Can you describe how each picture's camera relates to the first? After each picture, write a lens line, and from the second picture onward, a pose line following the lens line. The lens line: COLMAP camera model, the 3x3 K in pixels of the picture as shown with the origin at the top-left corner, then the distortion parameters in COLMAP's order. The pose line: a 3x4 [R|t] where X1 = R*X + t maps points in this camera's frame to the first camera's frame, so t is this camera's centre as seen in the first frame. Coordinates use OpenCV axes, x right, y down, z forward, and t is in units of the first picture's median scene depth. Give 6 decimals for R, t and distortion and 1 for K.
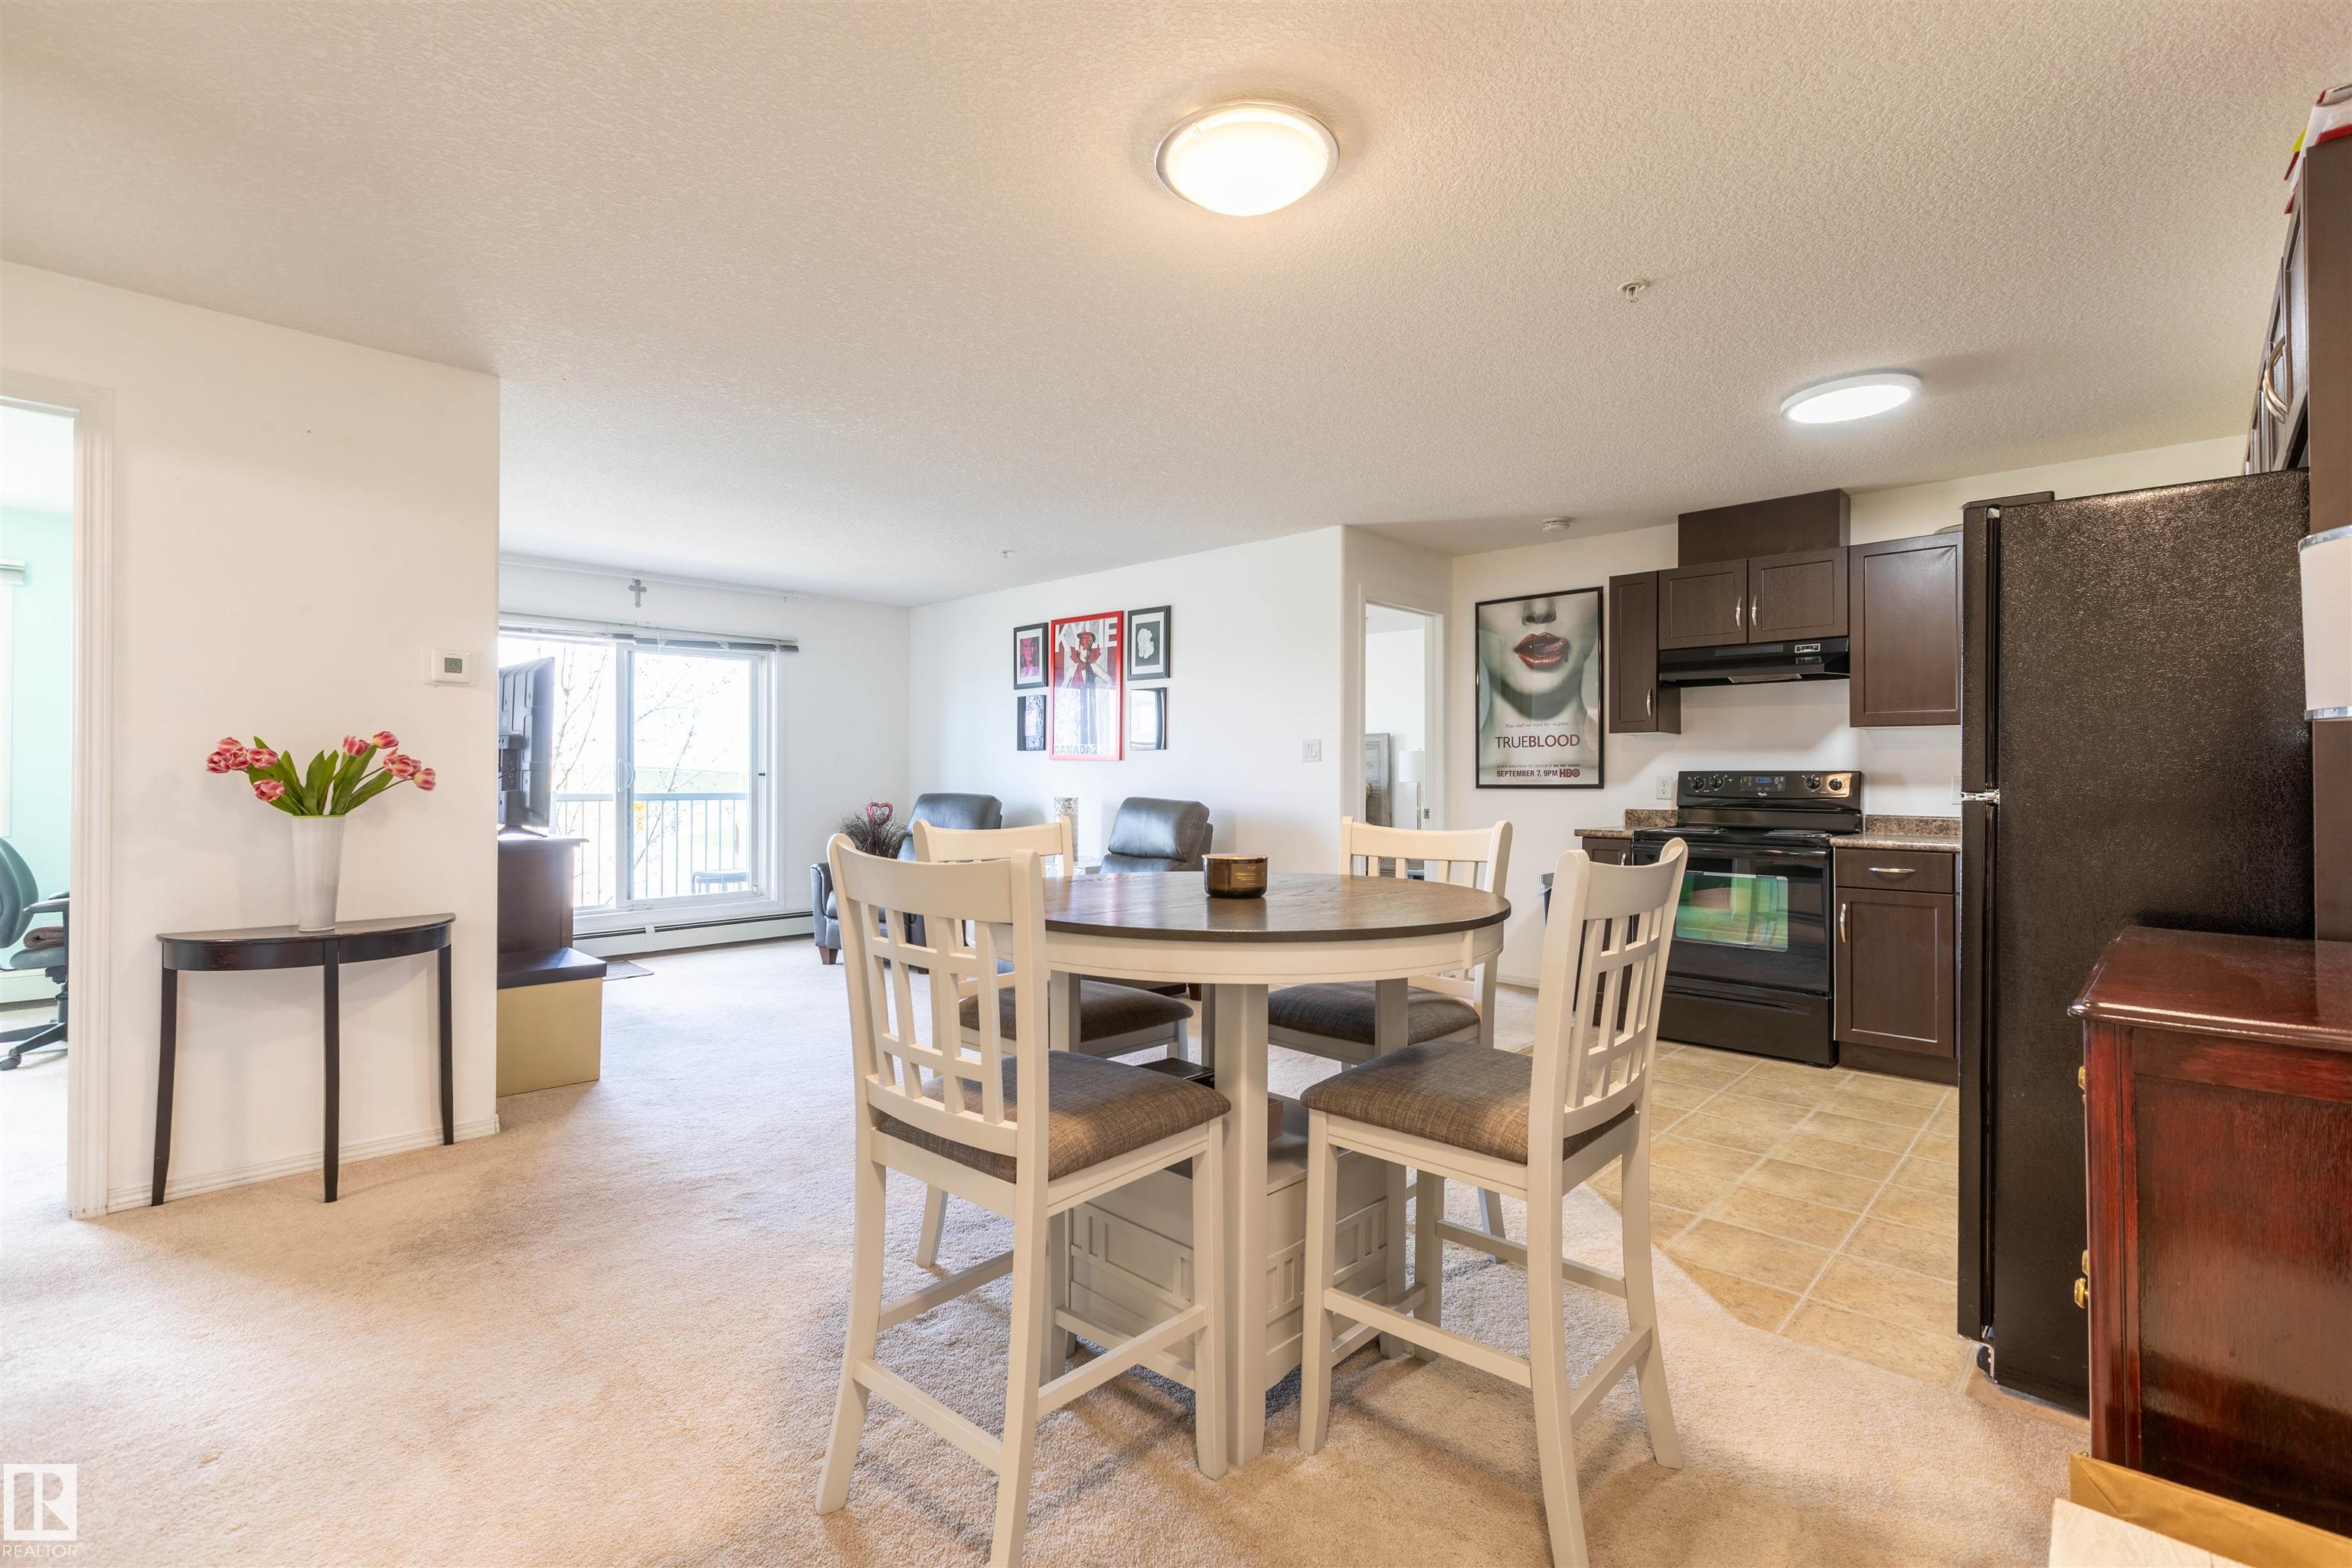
lens RADIAL K [[1056.2, 0, 1175.5], [0, 1056.2, 772.6], [0, 0, 1]] dist [0.002662, -0.000521]
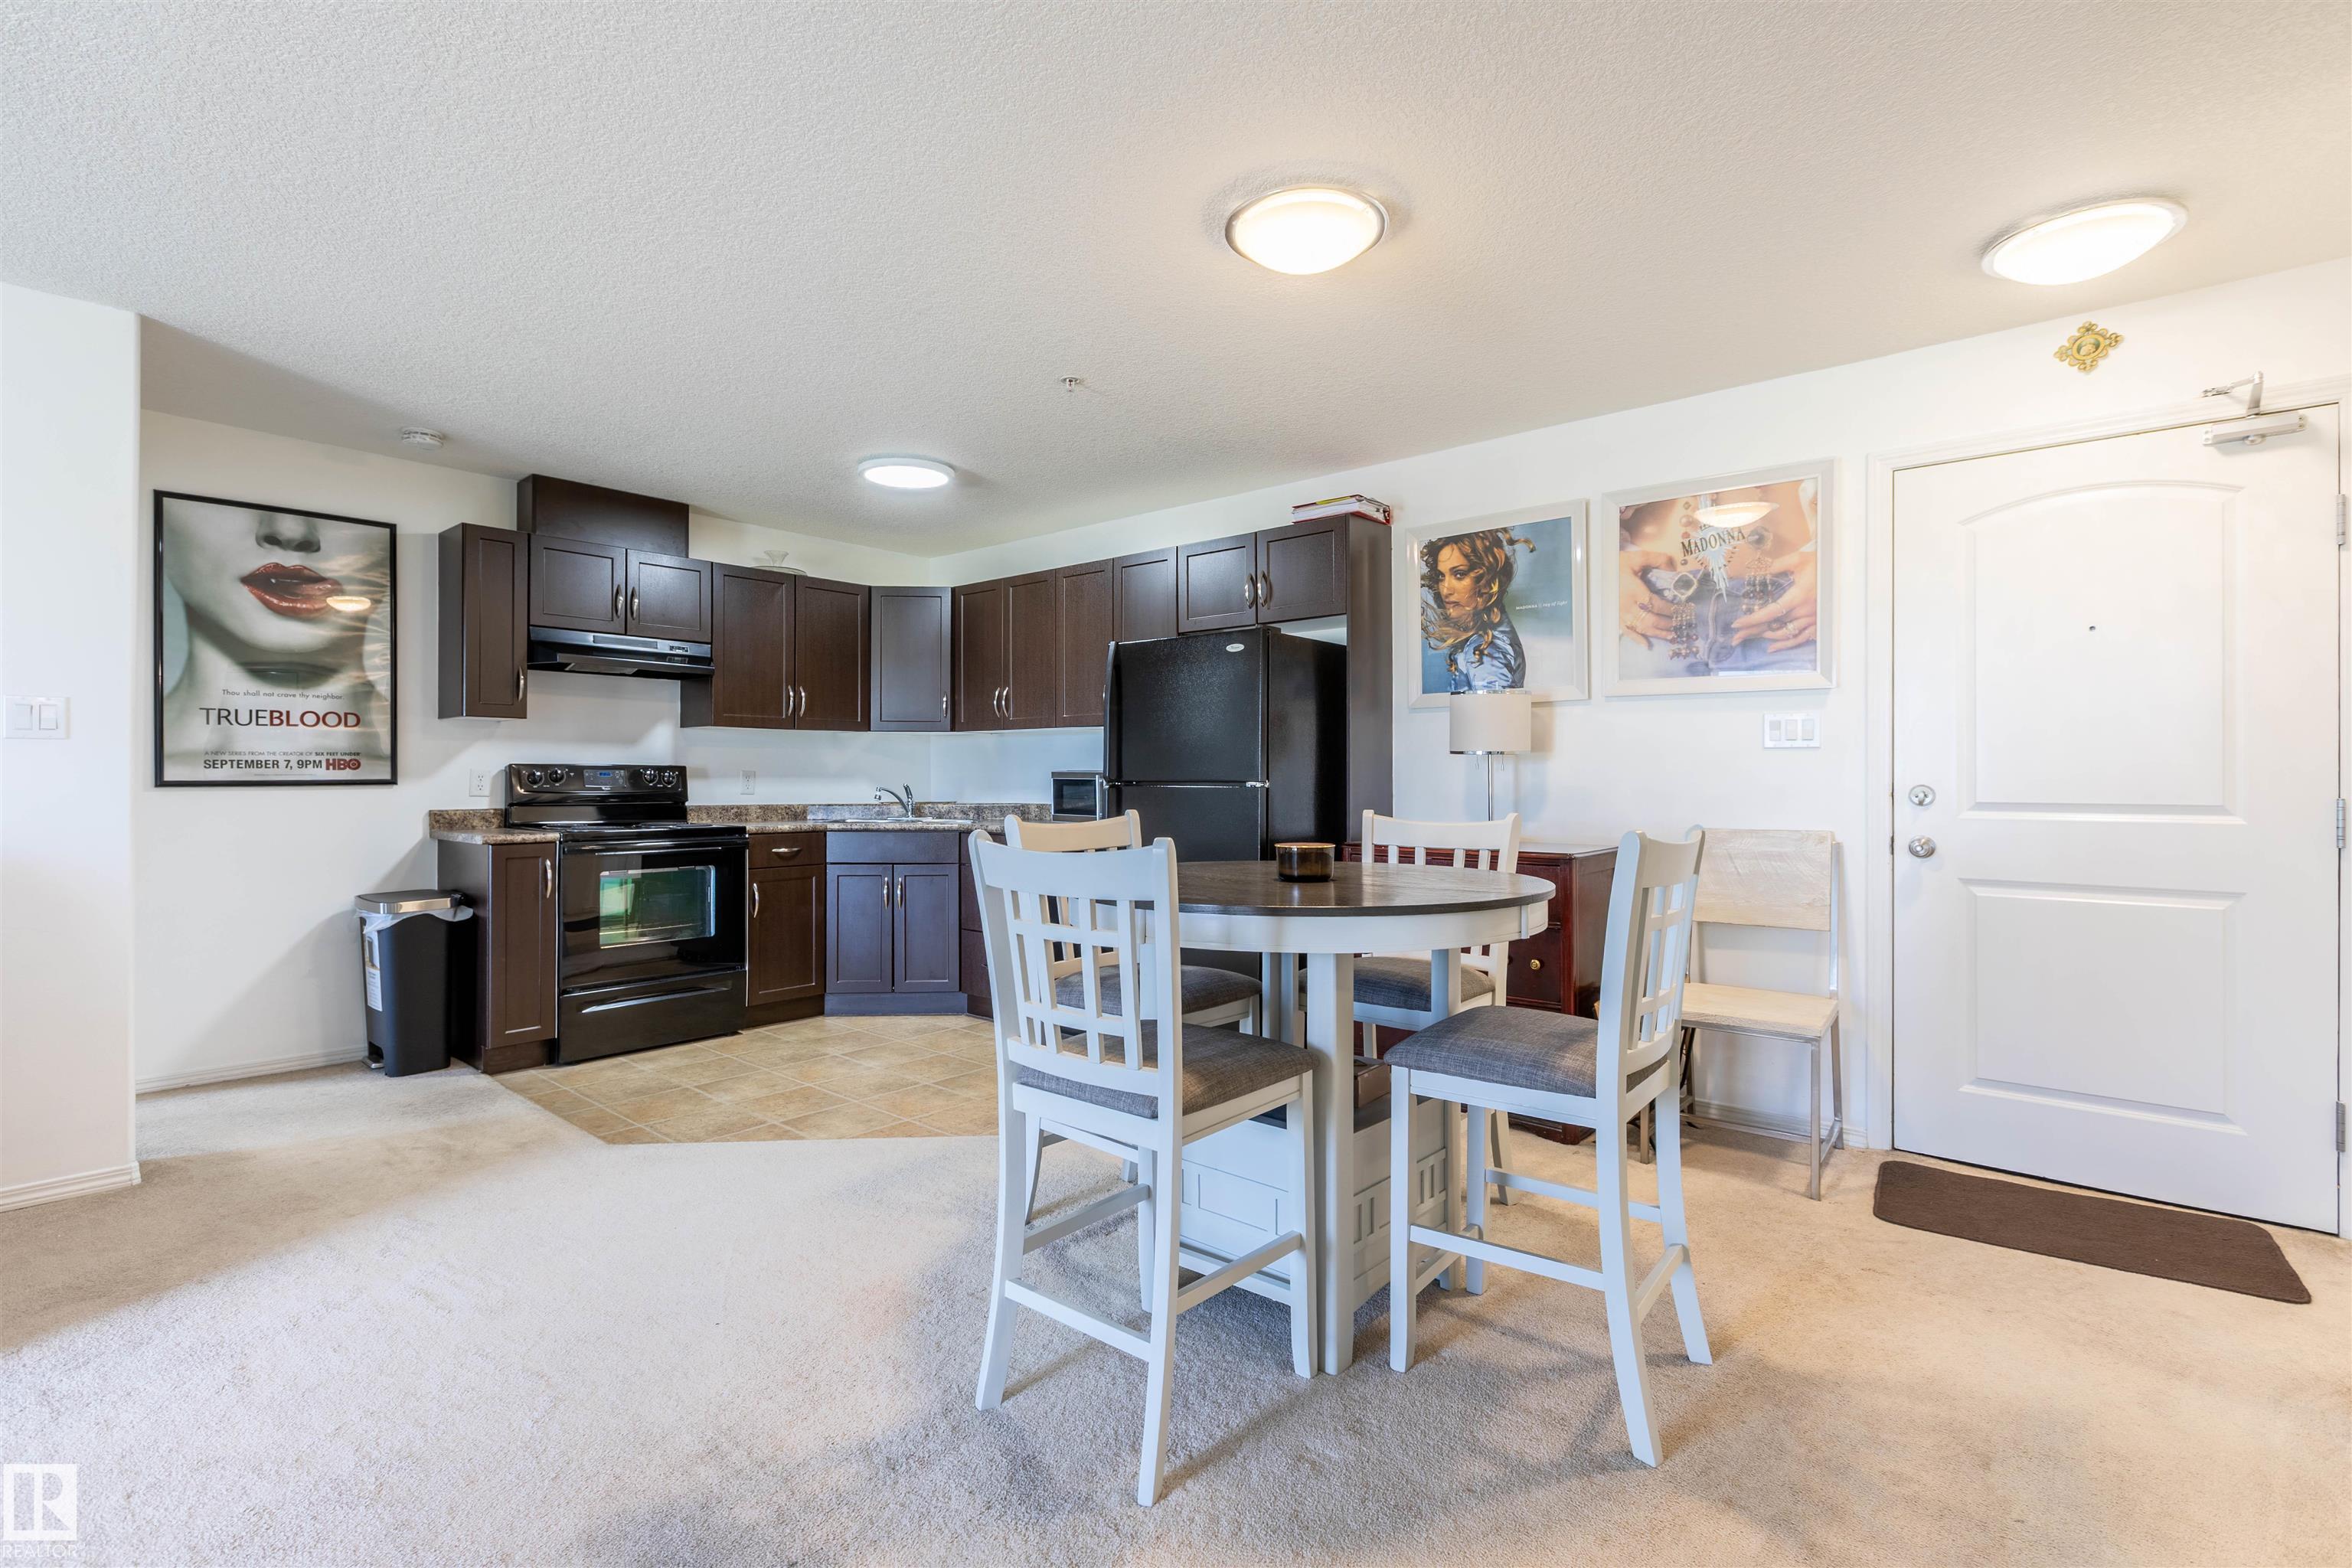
lens RADIAL K [[1087.4, 0, 1178.0], [0, 1087.4, 770.7], [0, 0, 1]] dist [-0.000592, 0.000560]
pose [[-0.049257, 0.002857, 0.998782, -0.389915], [-0.008075, 0.999962, -0.003258, 0.002622], [-0.998754, -0.008226, -0.049232, 0.426966]]
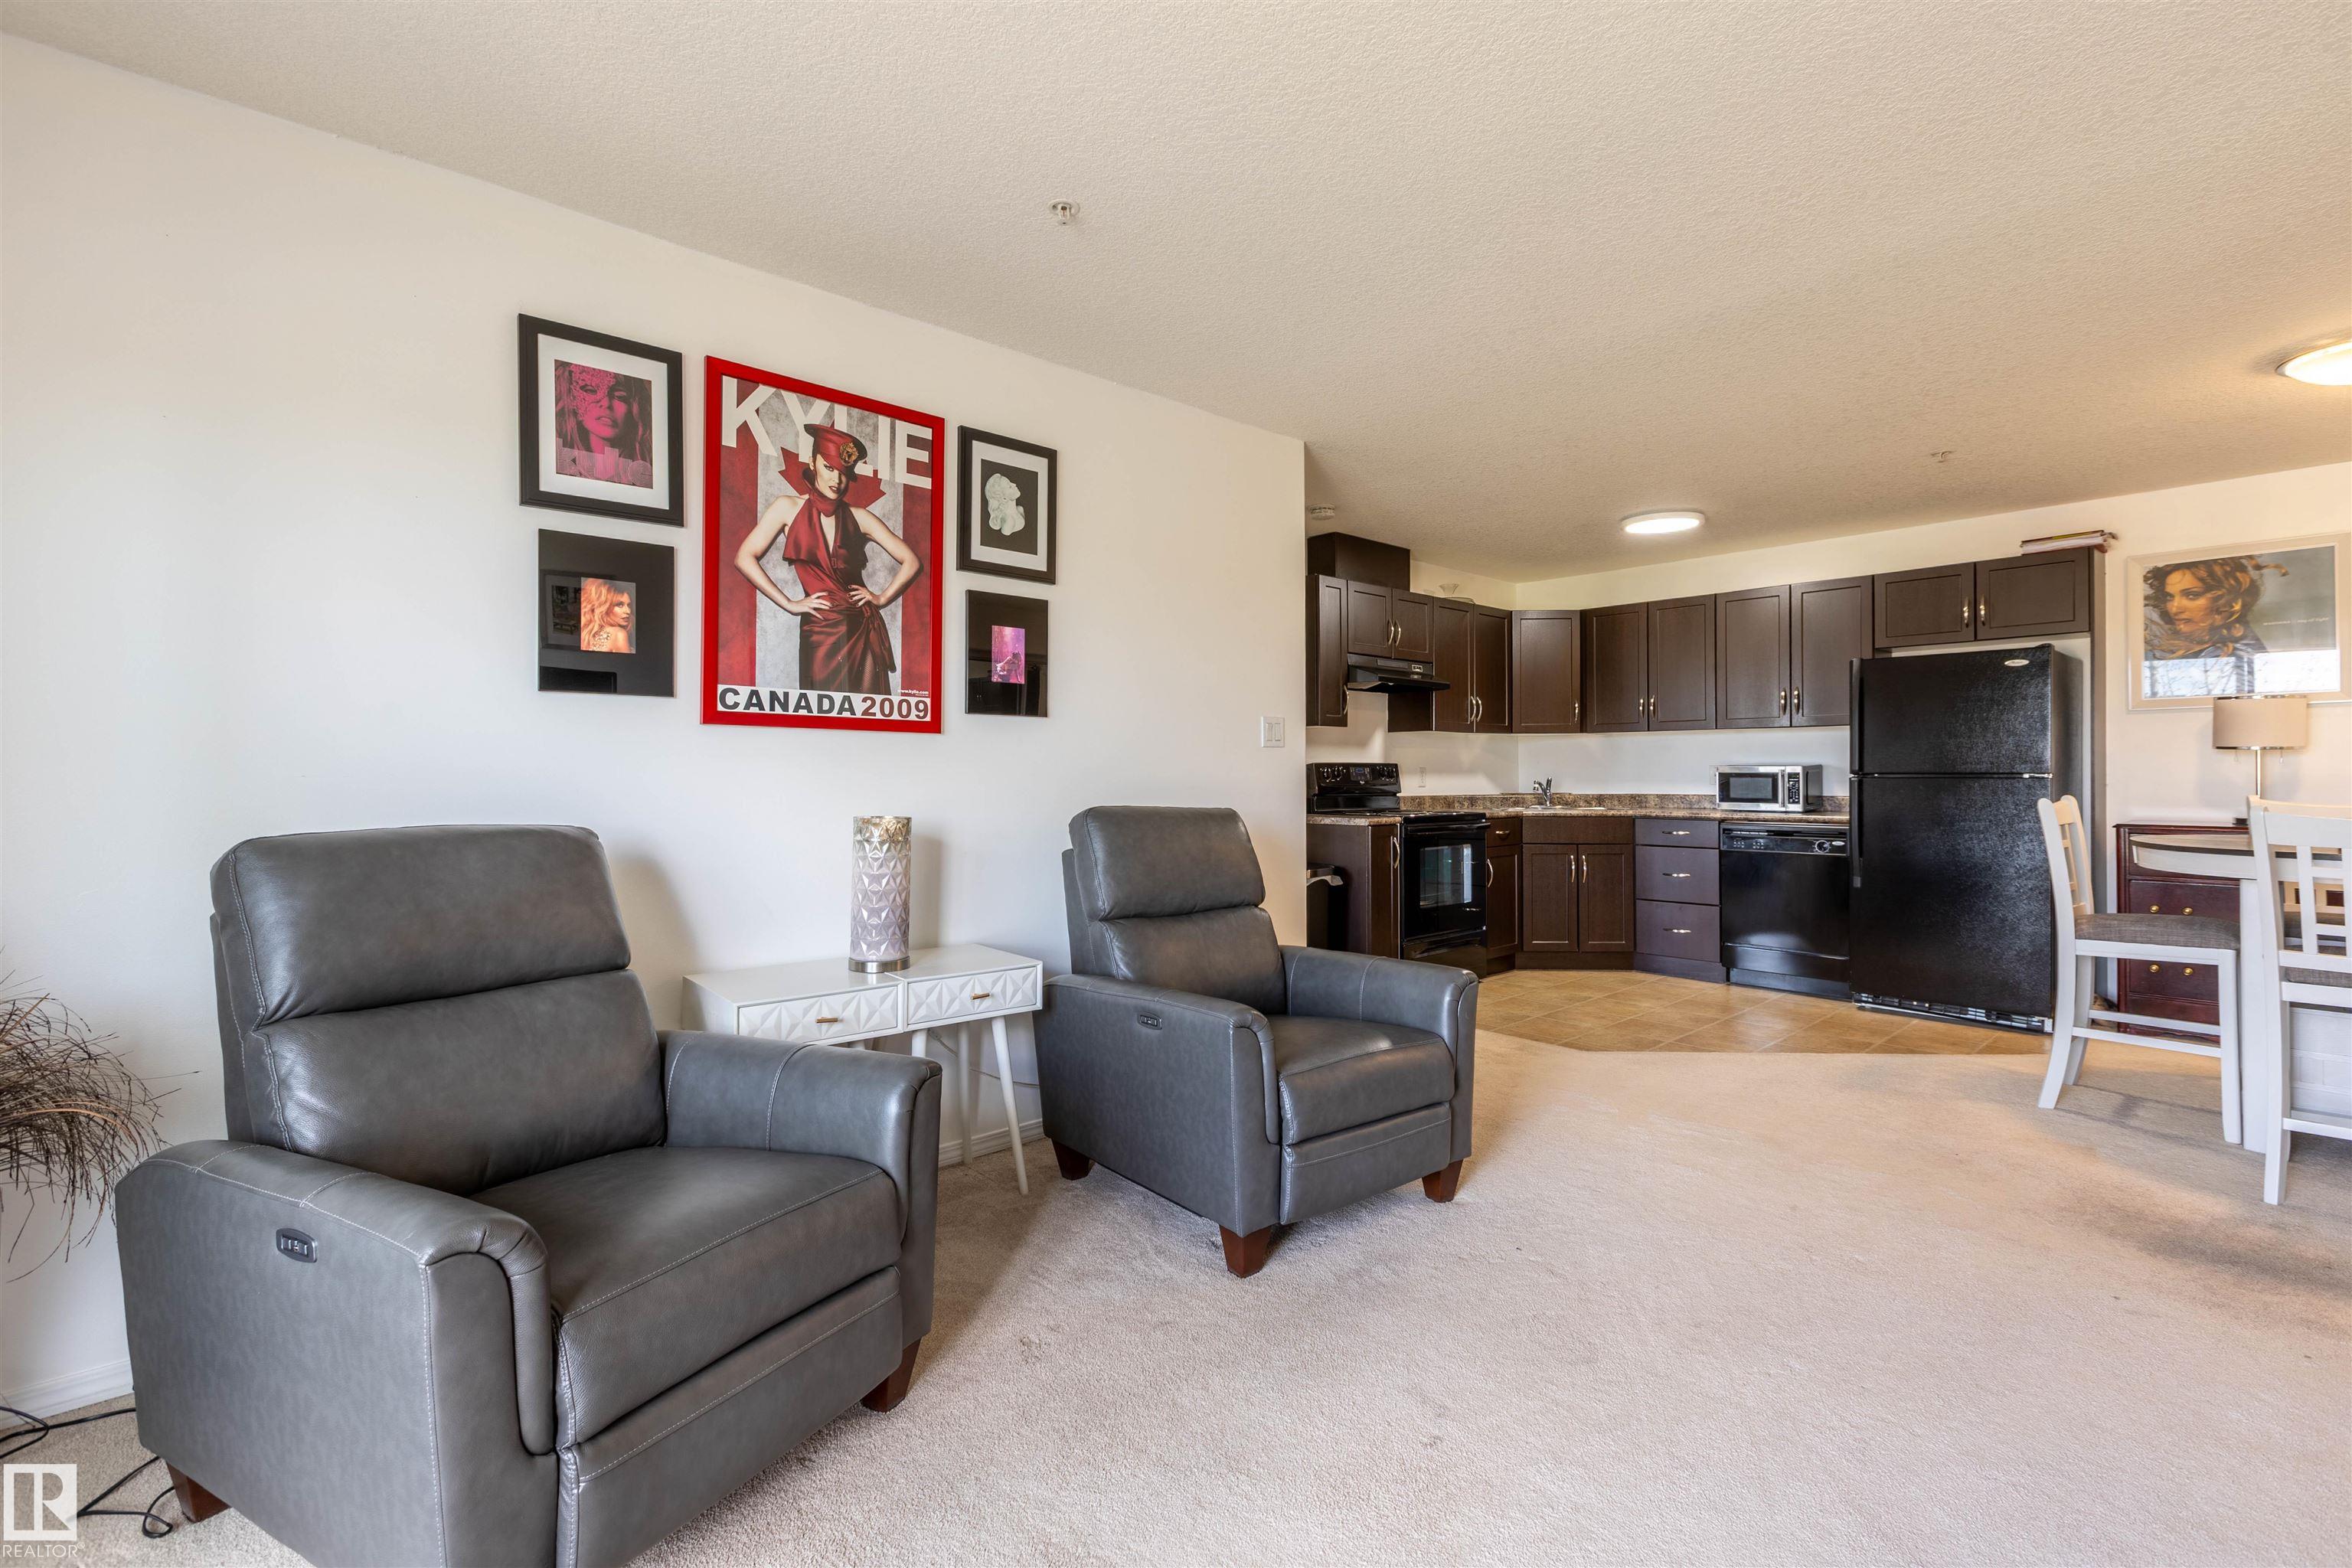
lens RADIAL K [[1074.6, 0, 1177.1], [0, 1074.6, 773.7], [0, 0, 1]] dist [0.000483, 0.000692]
pose [[0.070338, -0.004801, 0.997512, -0.563746], [-0.001696, 0.999986, 0.004933, 0.004096], [-0.997522, -0.002039, 0.070329, 0.921674]]
